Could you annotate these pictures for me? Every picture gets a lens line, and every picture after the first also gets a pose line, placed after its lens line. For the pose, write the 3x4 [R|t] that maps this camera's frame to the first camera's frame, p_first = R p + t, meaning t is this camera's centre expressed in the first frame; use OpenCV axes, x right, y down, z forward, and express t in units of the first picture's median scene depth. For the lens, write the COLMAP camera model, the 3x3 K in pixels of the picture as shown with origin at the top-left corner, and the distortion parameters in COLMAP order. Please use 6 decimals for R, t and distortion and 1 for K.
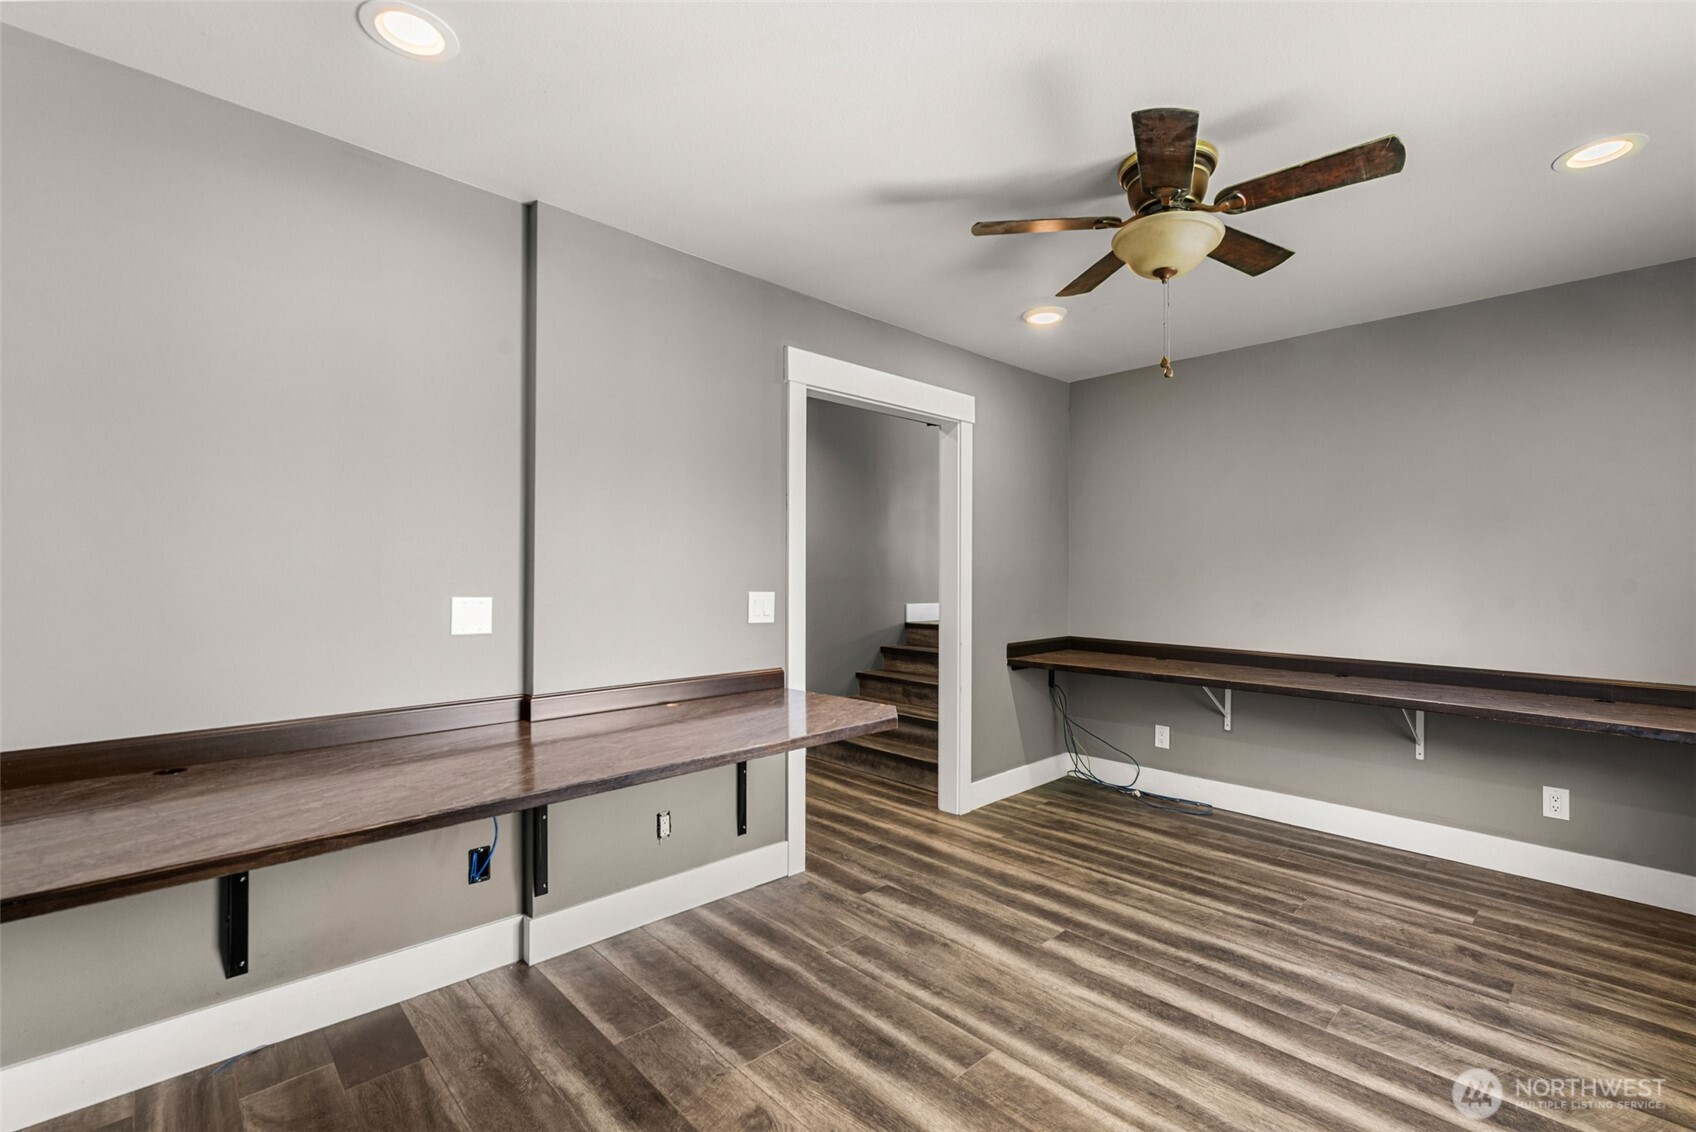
lens RADIAL K [[737.3, 0, 866.6], [0, 737.3, 574.9], [0, 0, 1]] dist [0.001913, 0.000246]
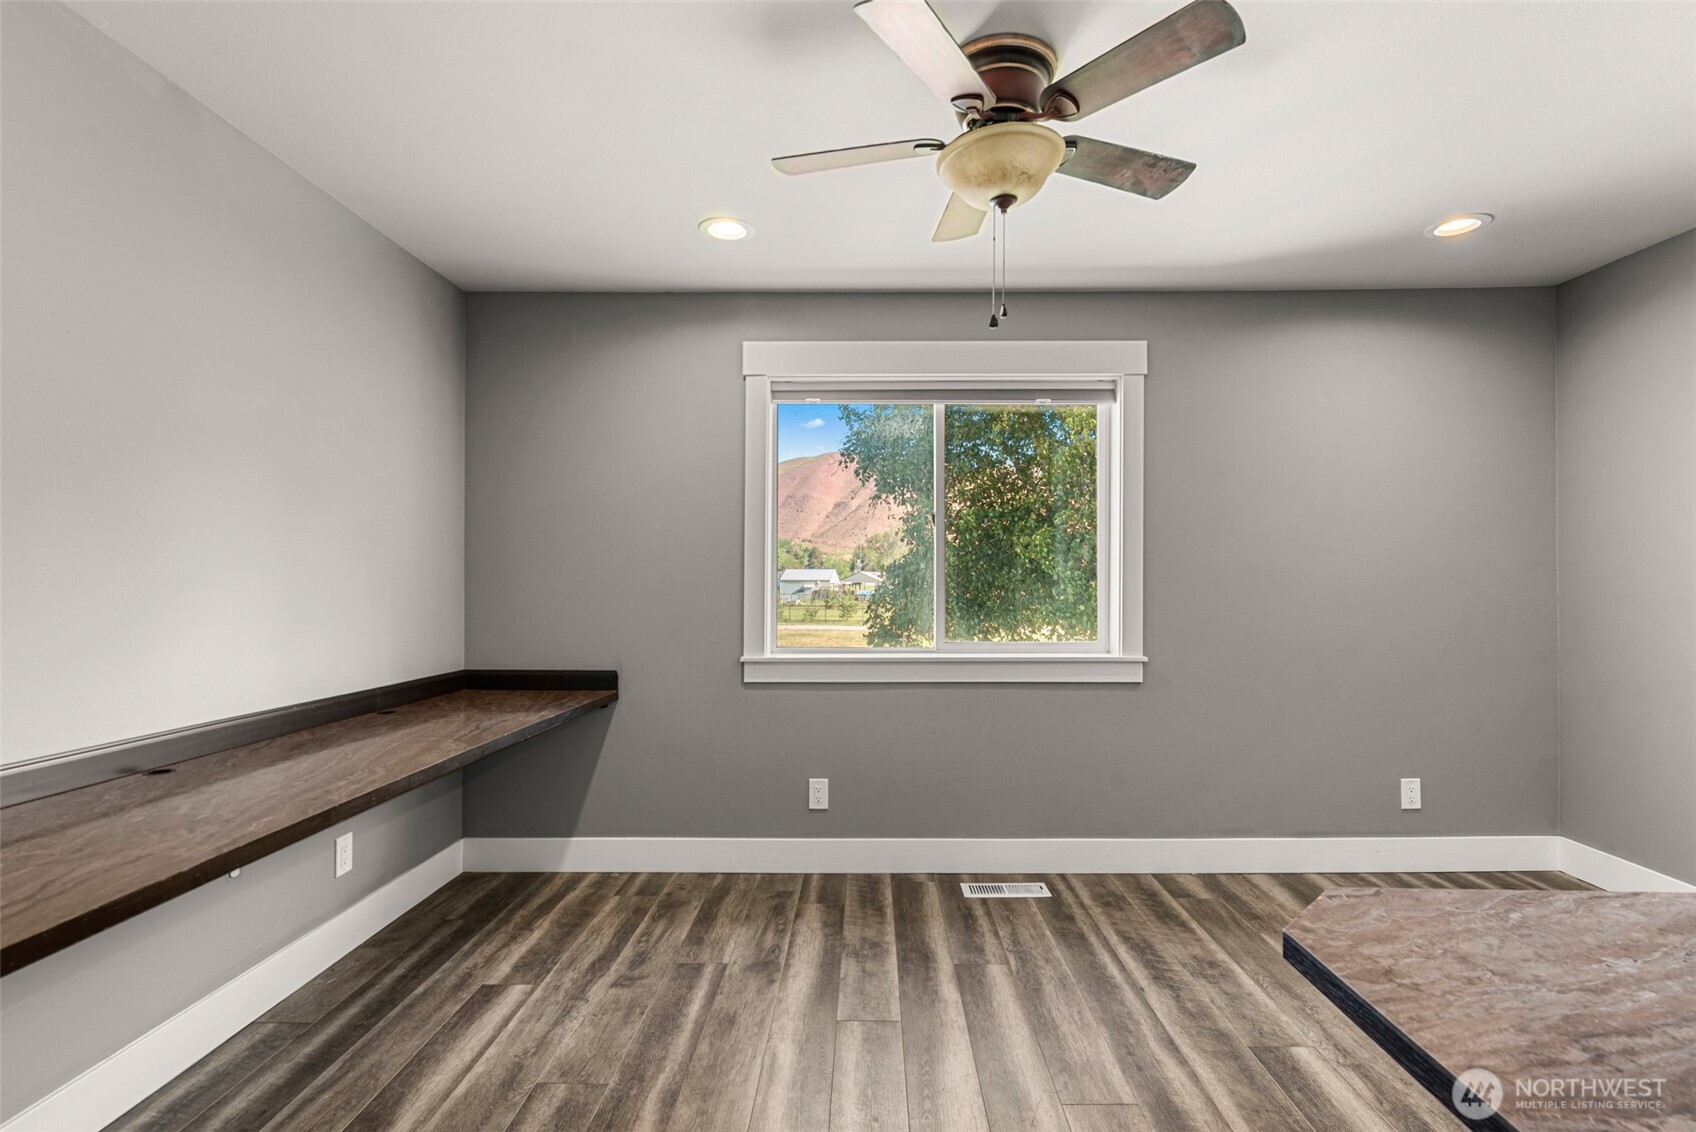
lens RADIAL K [[808.2, 0, 852.1], [0, 808.2, 580.2], [0, 0, 1]] dist [0.002415, -0.000544]
pose [[-0.704981, -0.010646, 0.709146, -0.090770], [-0.006929, 0.999943, 0.008123, -0.001369], [-0.709192, 0.000813, -0.705015, 1.414279]]
